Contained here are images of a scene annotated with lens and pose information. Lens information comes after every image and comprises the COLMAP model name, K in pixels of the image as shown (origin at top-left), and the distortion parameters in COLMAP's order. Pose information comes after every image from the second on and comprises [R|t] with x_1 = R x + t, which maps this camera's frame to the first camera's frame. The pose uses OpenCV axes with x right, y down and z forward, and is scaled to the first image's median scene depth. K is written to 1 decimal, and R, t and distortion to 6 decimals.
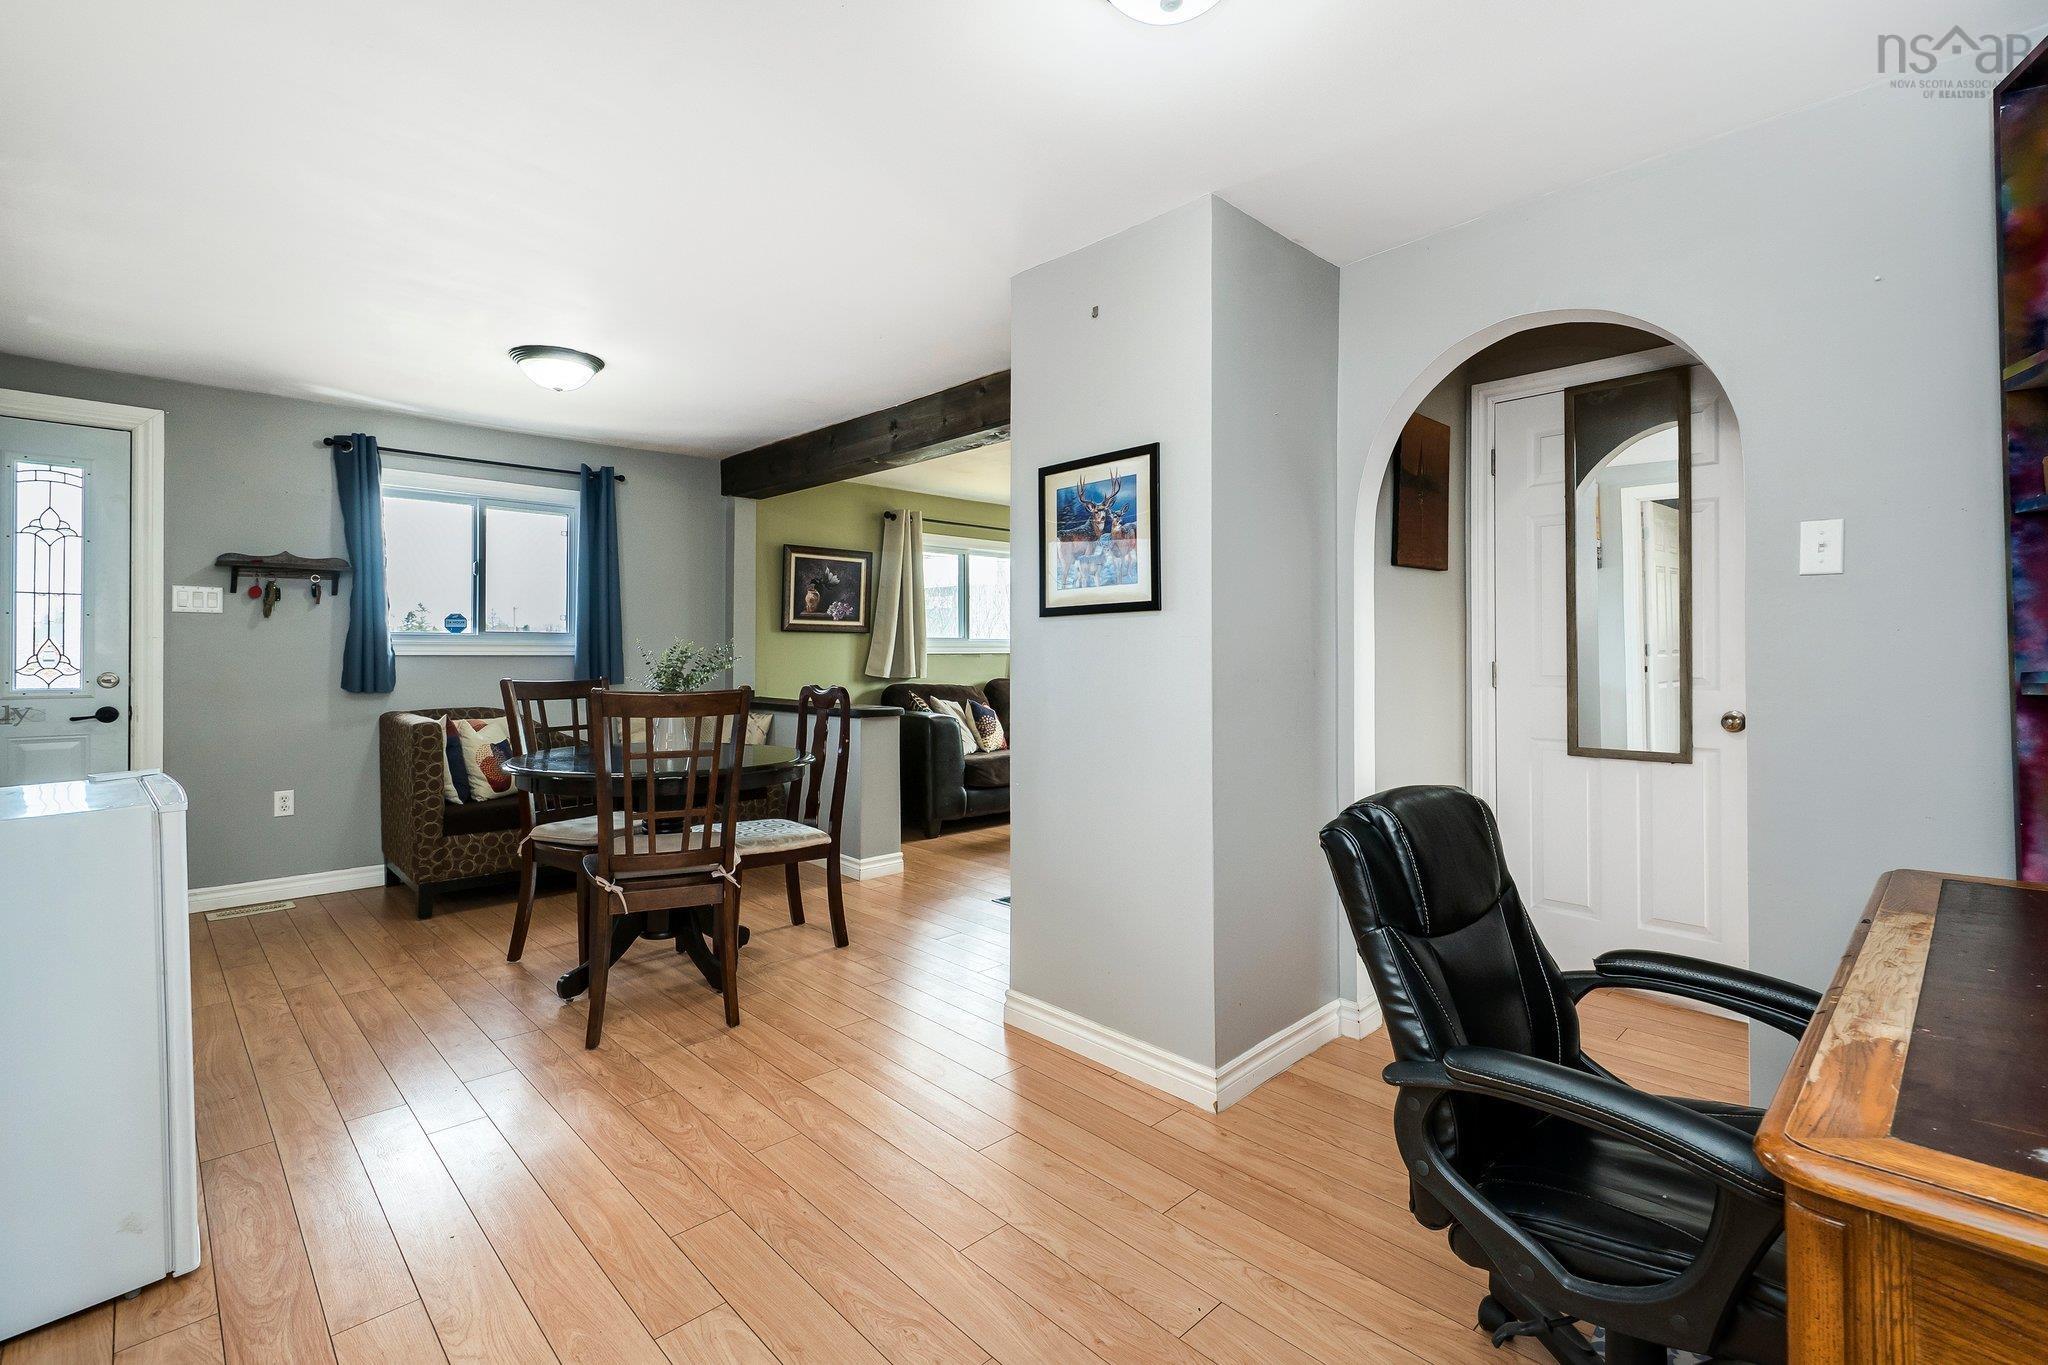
lens RADIAL K [[927.2, 0, 1047.2], [0, 927.2, 646.3], [0, 0, 1]] dist [0.000294, -0.002143]
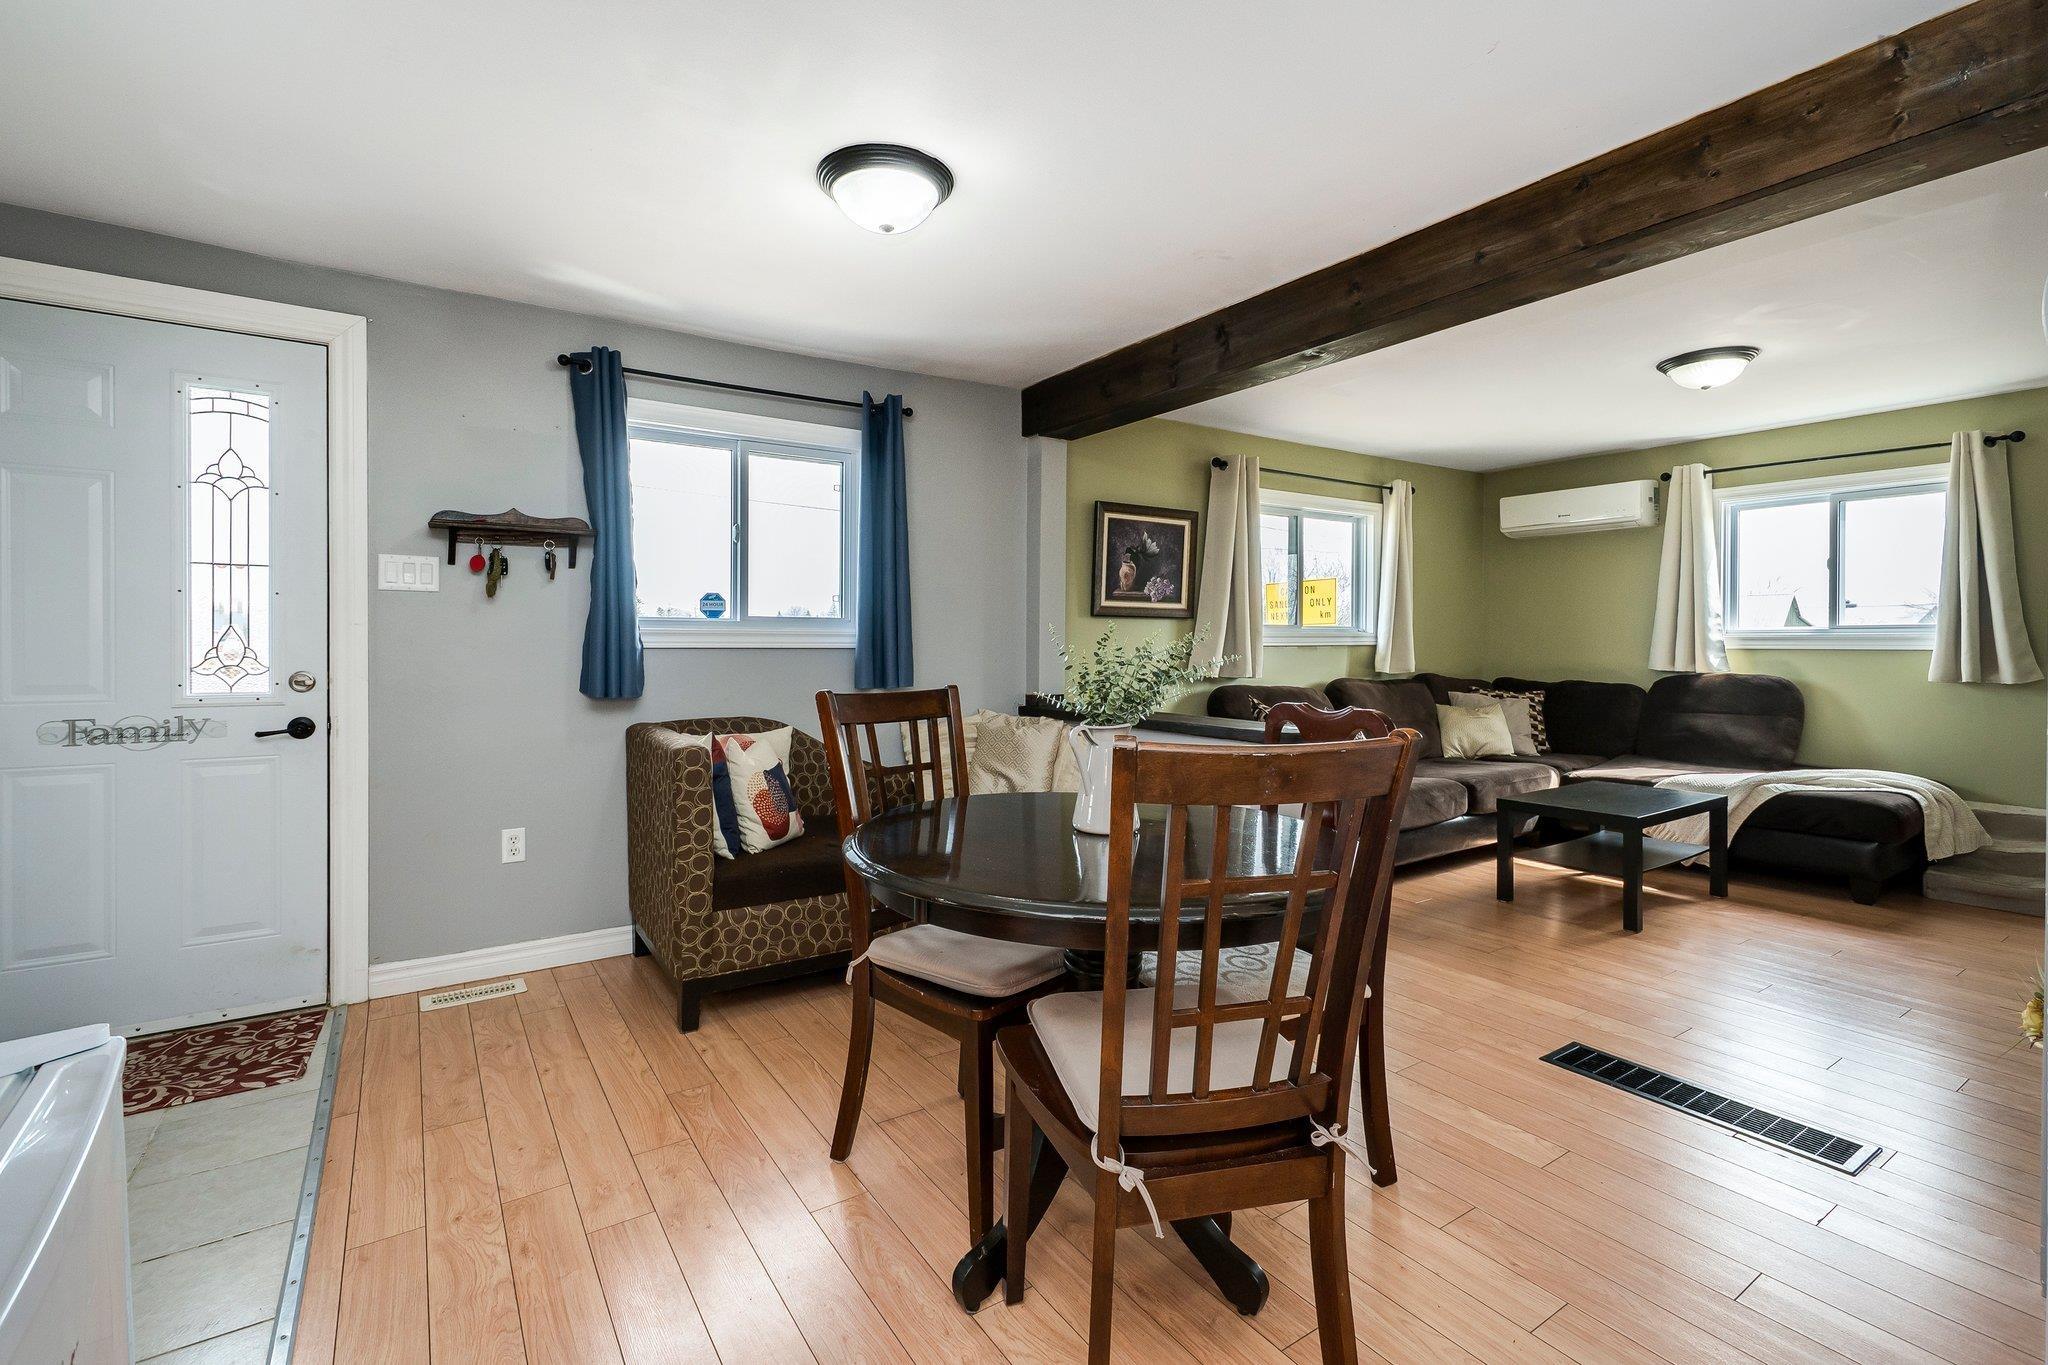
lens RADIAL K [[927.2, 0, 1028.7], [0, 927.2, 642.7], [0, 0, 1]] dist [0.000294, -0.002143]
pose [[0.981176, 0.002798, -0.193093, -0.267928], [-0.001066, 0.999958, 0.009072, -0.001794], [0.193110, -0.008696, 0.981138, 0.343011]]
